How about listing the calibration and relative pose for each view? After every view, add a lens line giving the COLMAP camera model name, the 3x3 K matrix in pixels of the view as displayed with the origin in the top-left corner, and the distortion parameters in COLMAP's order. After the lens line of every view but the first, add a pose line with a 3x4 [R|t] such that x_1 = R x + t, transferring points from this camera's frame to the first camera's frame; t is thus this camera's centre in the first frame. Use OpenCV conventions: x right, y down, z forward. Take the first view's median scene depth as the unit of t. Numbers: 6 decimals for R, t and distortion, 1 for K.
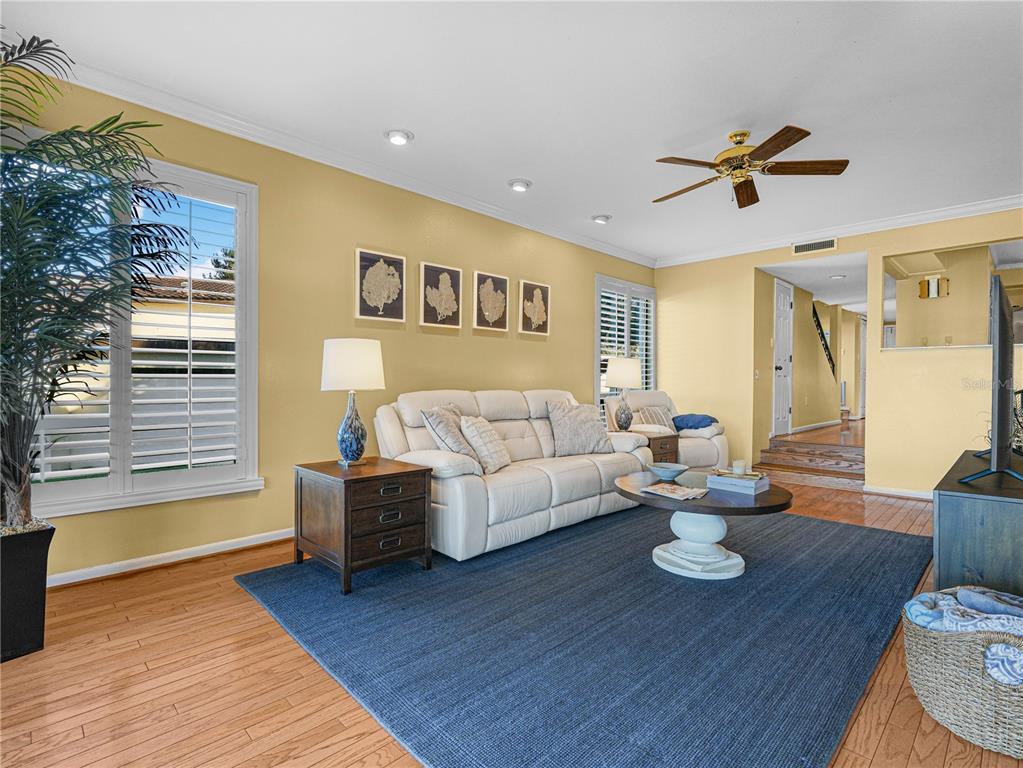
lens RADIAL K [[500.5, 0, 513.1], [0, 500.5, 389.6], [0, 0, 1]] dist [0.009980, -0.000012]
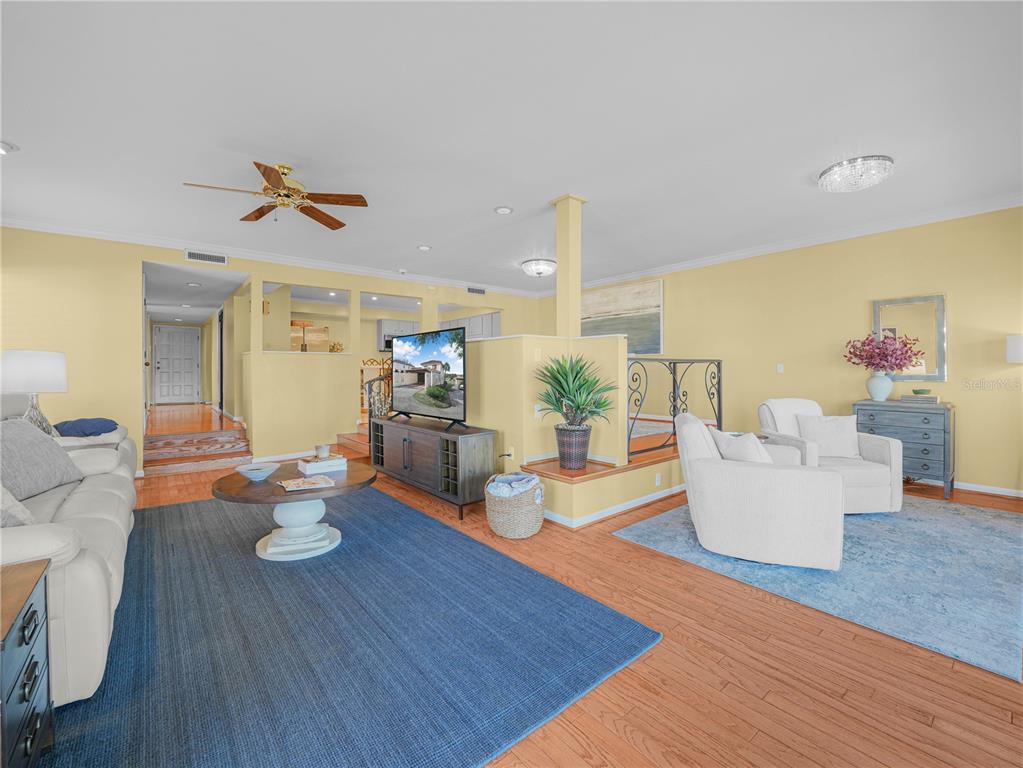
lens RADIAL K [[434.6, 0, 498.9], [0, 434.6, 374.9], [0, 0, 1]] dist [0.000101, 0.000016]
pose [[0.121923, -0.013456, 0.992448, -0.474900], [0.022269, 0.999693, 0.010818, -0.029255], [-0.992290, 0.020782, 0.122185, 0.387421]]
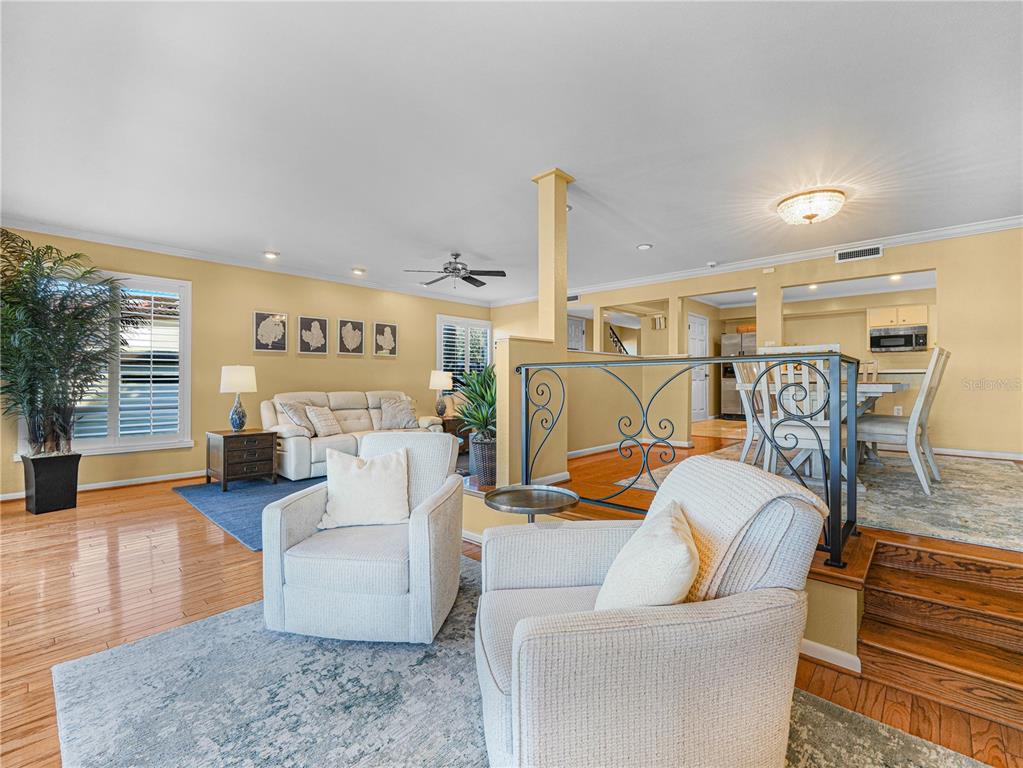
lens RADIAL K [[456.2, 0, 507.8], [0, 456.2, 379.9], [0, 0, 1]] dist [0.000558, -0.000152]
pose [[0.999382, -0.005467, 0.034737, 0.572577], [0.006147, 0.999791, -0.019494, -0.005041], [-0.034623, 0.019695, 0.999206, -0.685062]]
